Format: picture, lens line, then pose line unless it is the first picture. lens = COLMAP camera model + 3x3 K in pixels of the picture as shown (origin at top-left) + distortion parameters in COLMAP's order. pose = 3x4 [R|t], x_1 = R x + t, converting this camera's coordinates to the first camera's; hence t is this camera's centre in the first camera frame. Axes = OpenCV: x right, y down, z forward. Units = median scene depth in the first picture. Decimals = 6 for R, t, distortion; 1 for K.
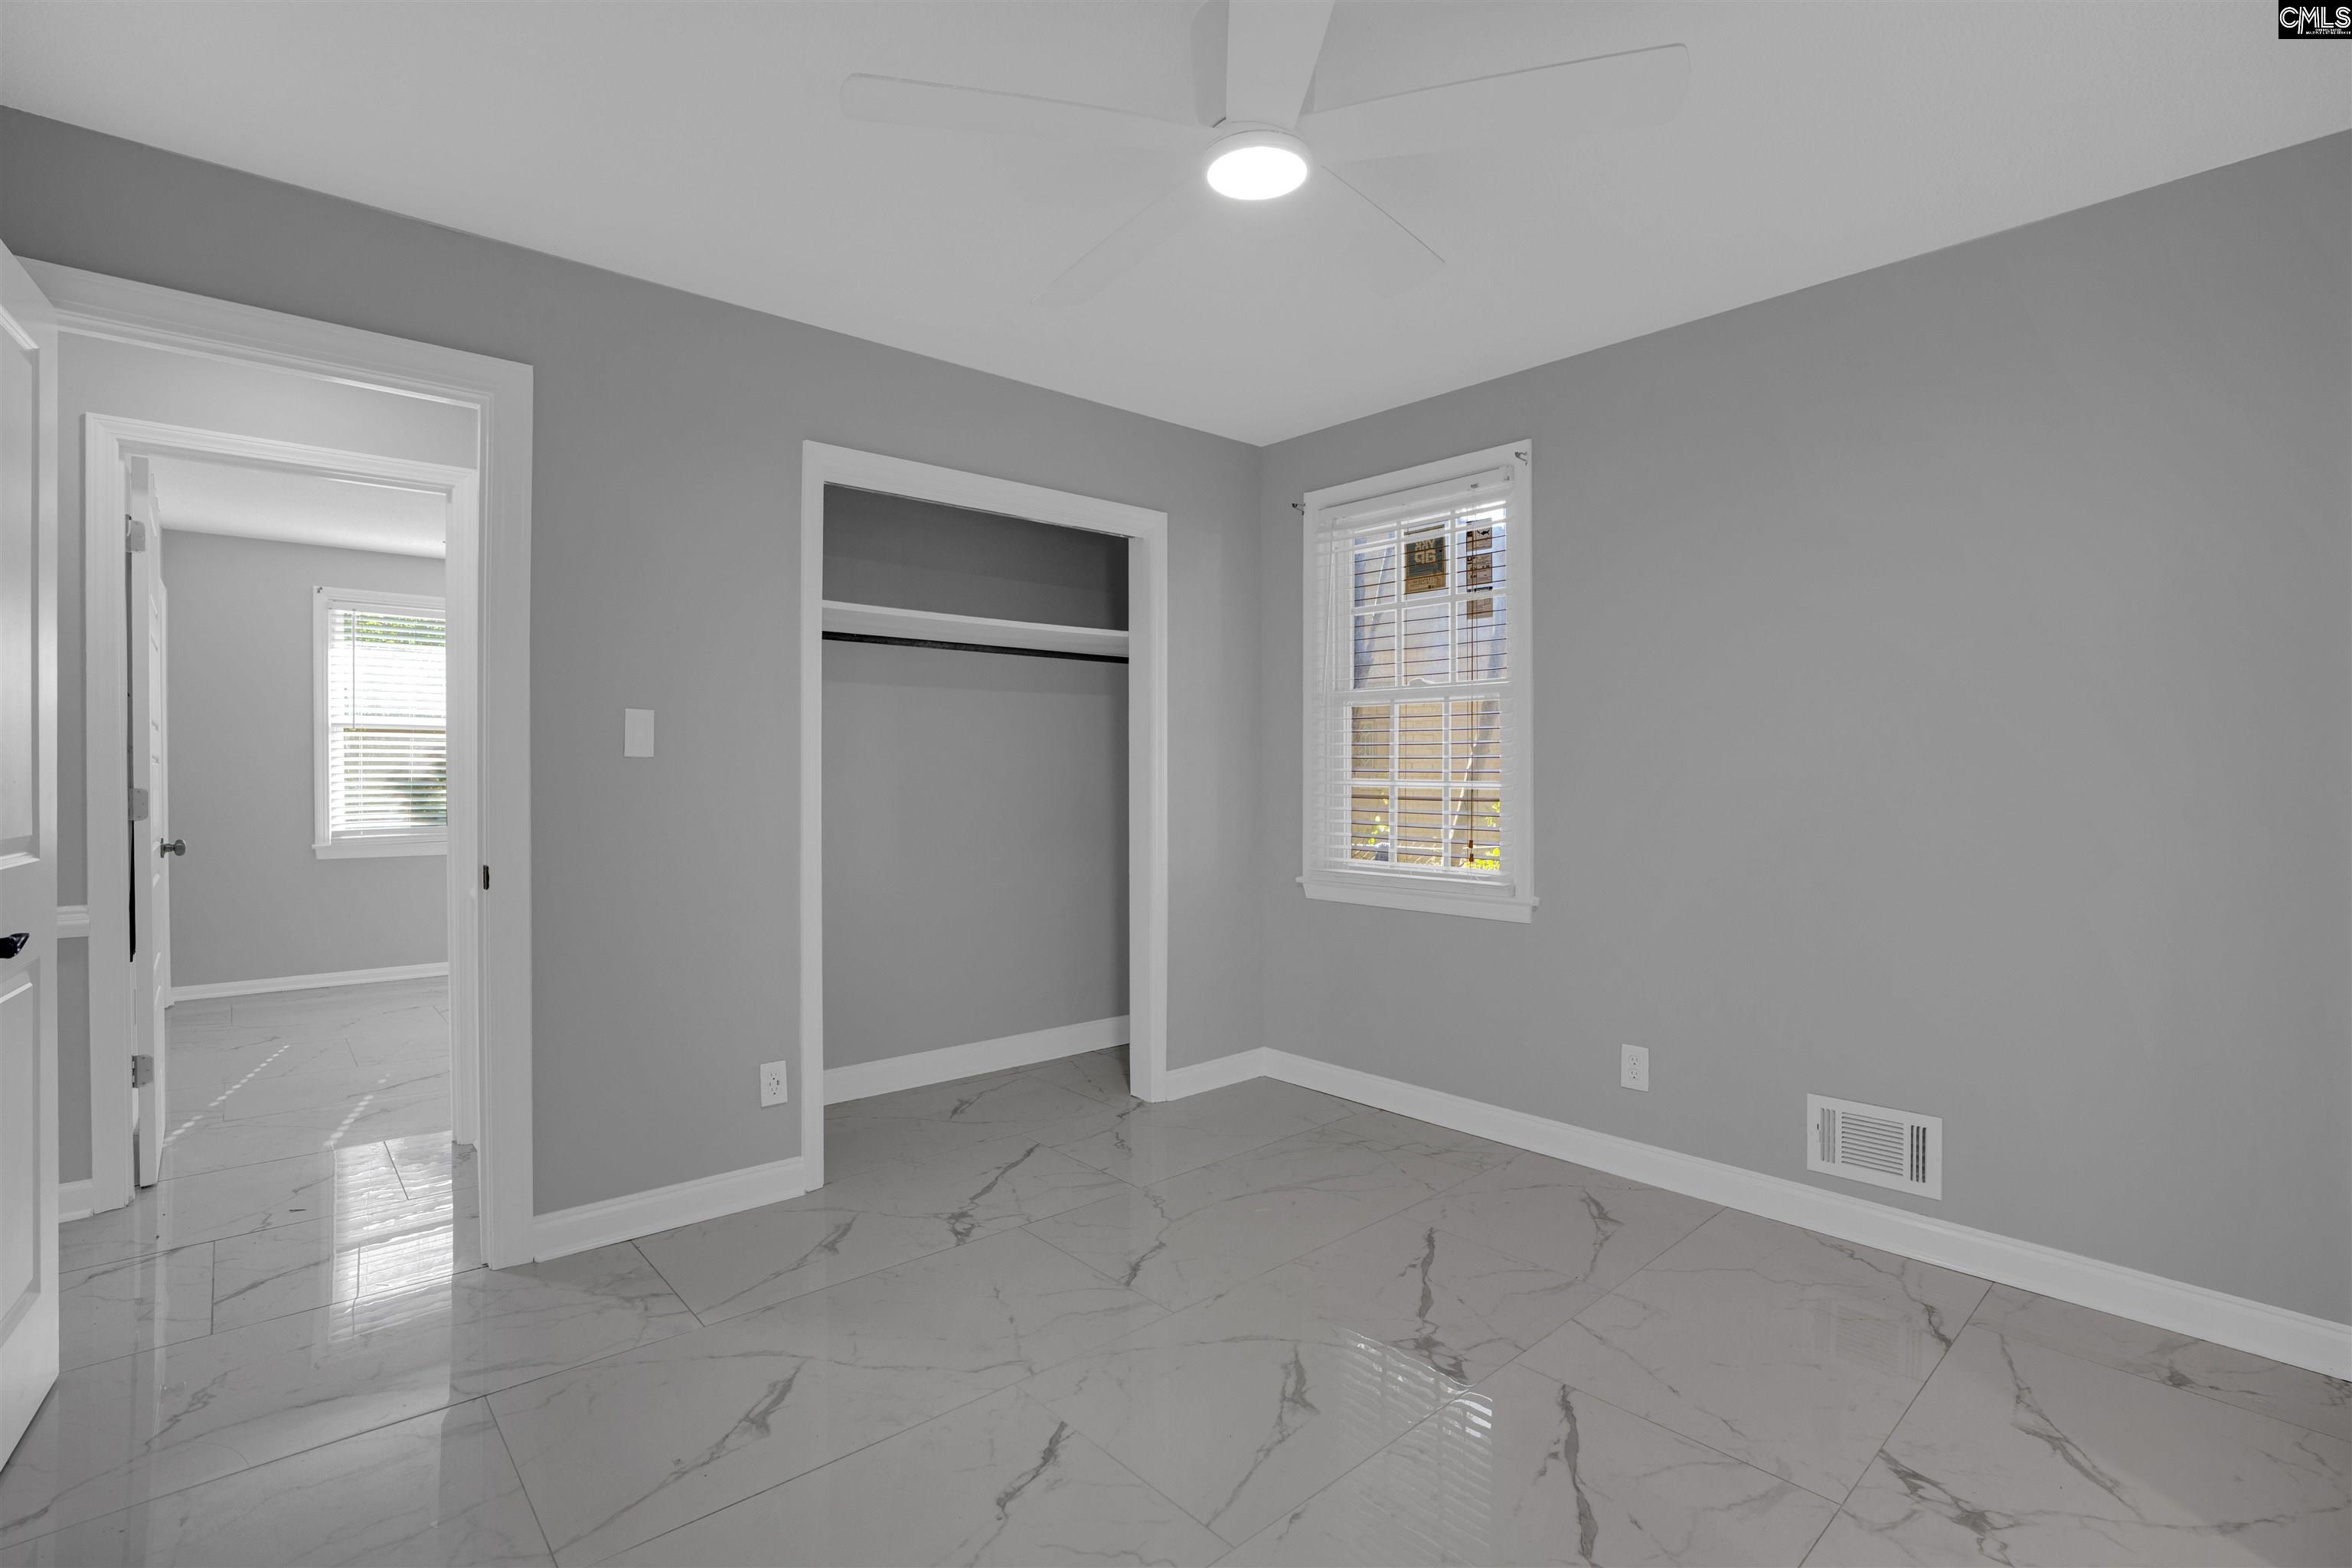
lens RADIAL K [[1136.4, 0, 1207.5], [0, 1136.4, 773.8], [0, 0, 1]] dist [-0.000823, -0.000168]
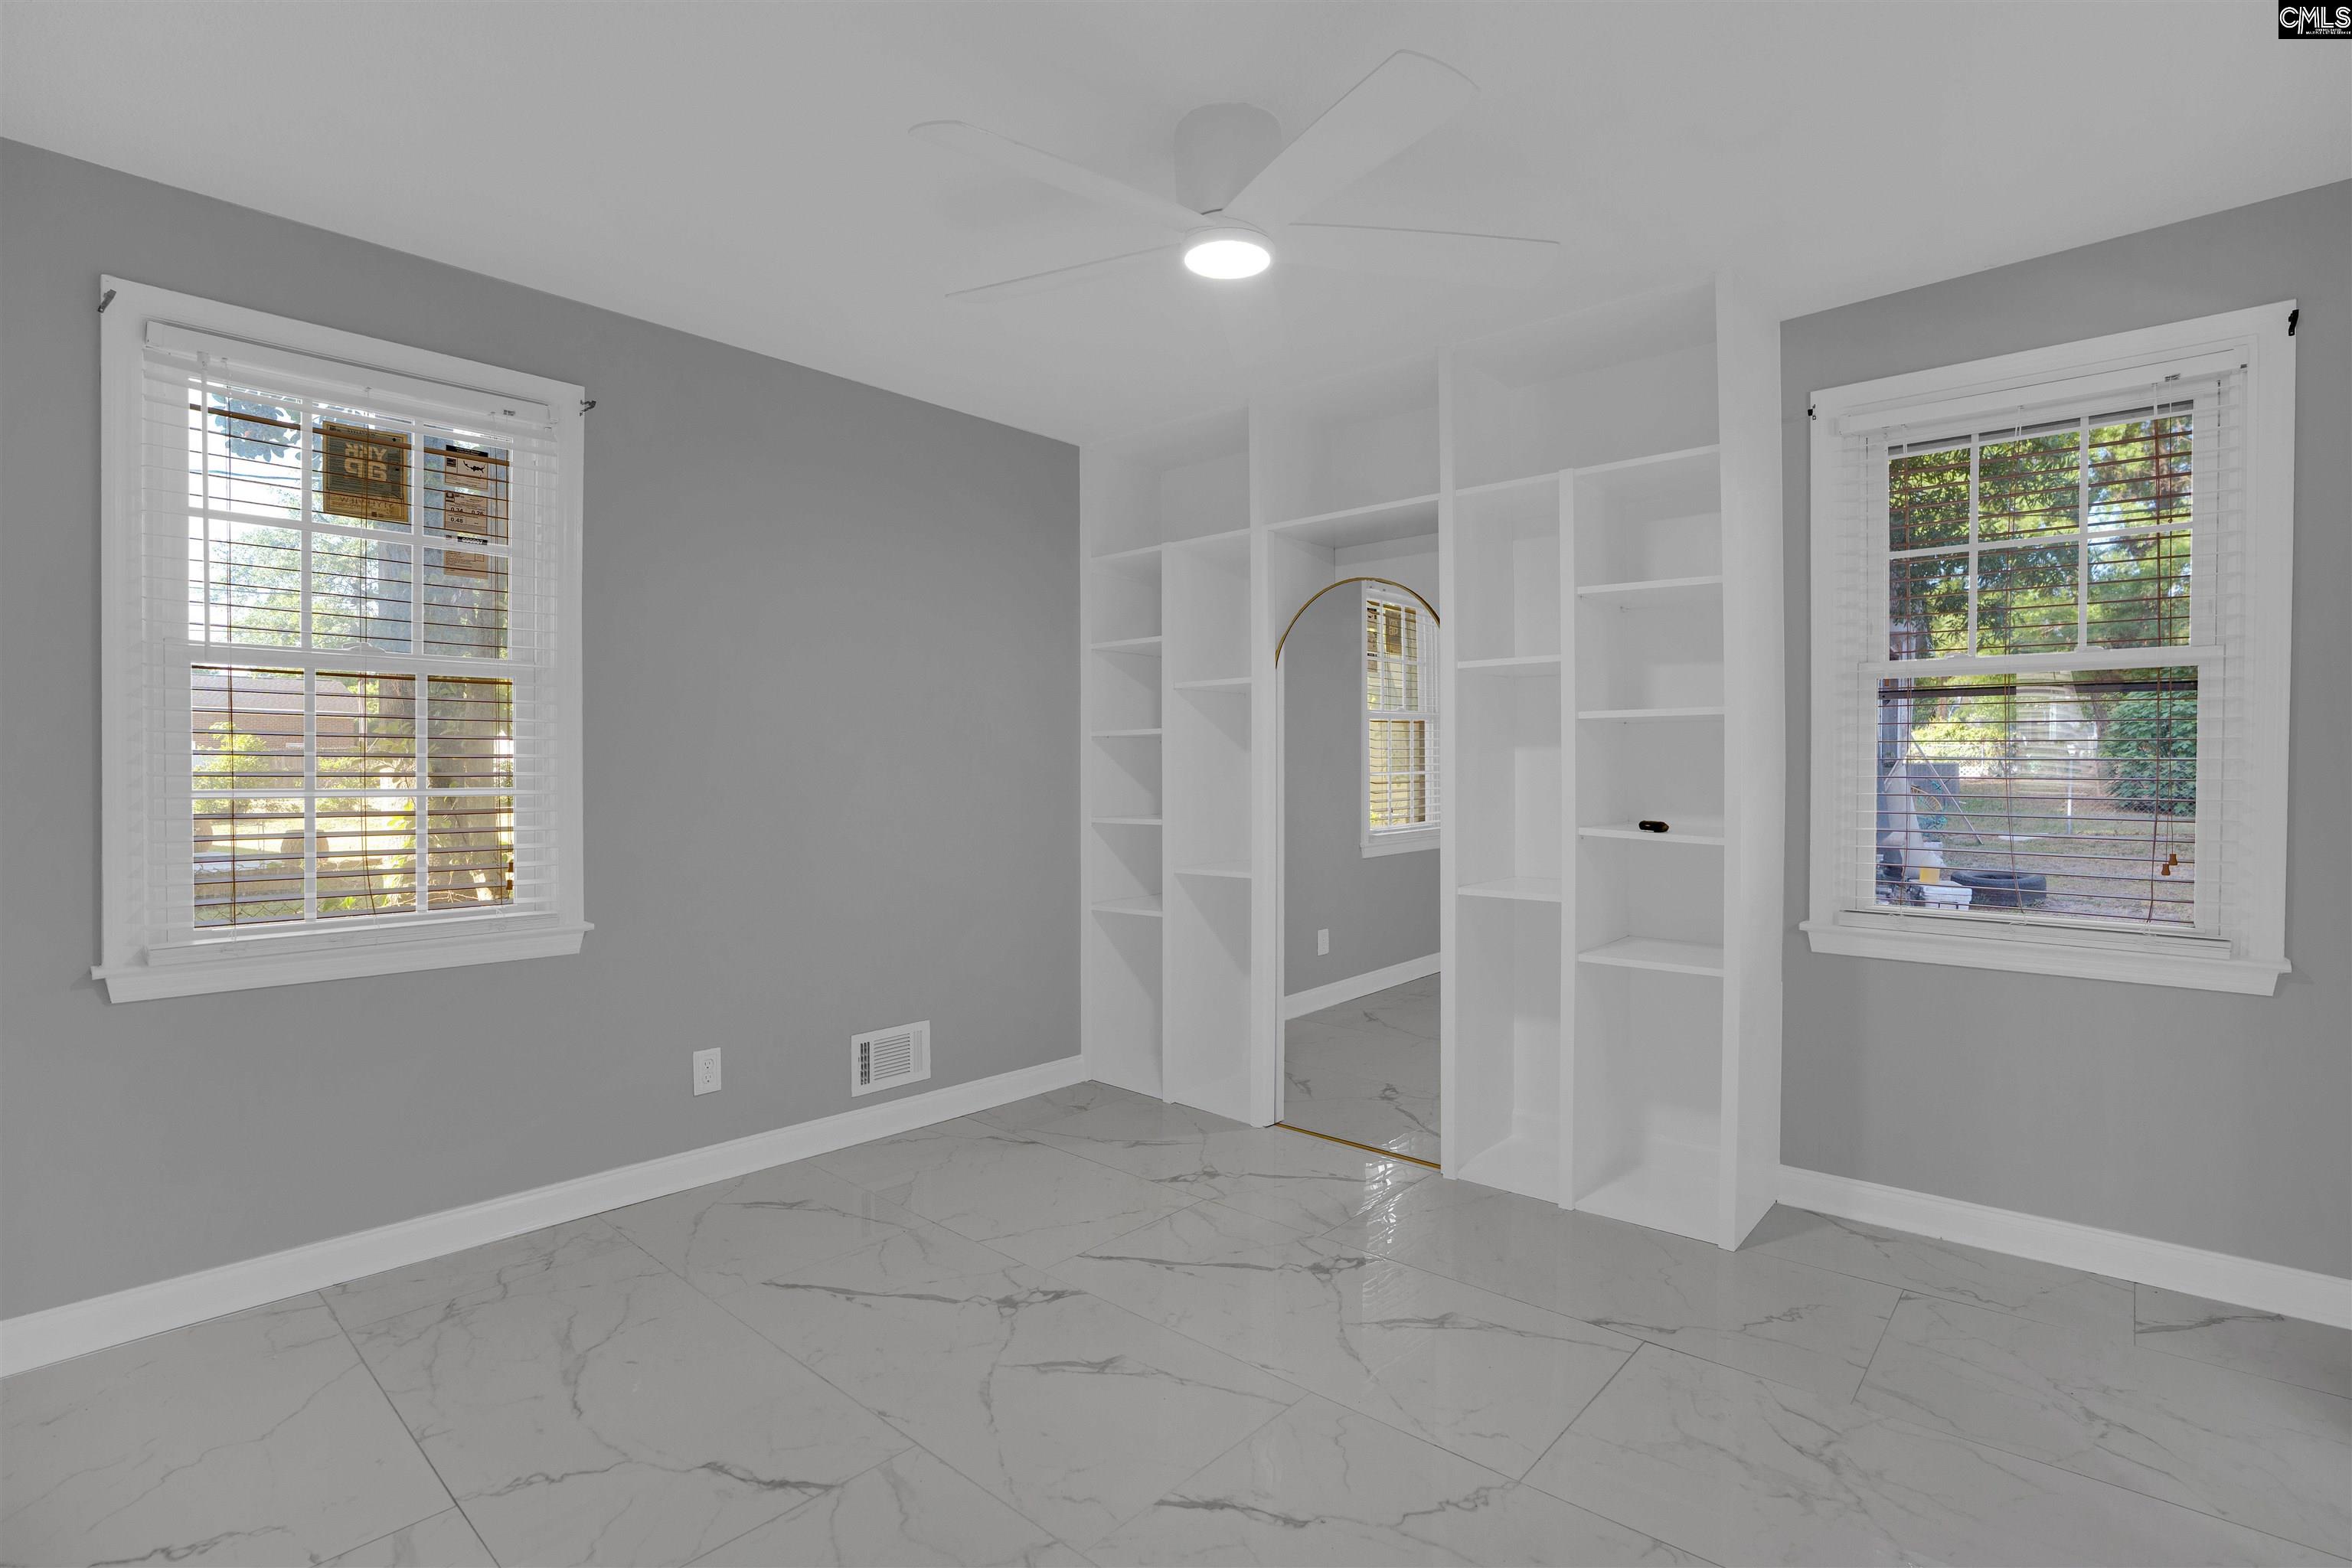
lens RADIAL K [[1141.4, 0, 1169.3], [0, 1141.4, 782.5], [0, 0, 1]] dist [-0.083907, 0.042084]
pose [[-0.095931, -0.008152, 0.995355, -0.723182], [0.010817, 0.999899, 0.009232, 0.001191], [-0.995329, 0.011652, -0.095833, 0.782168]]
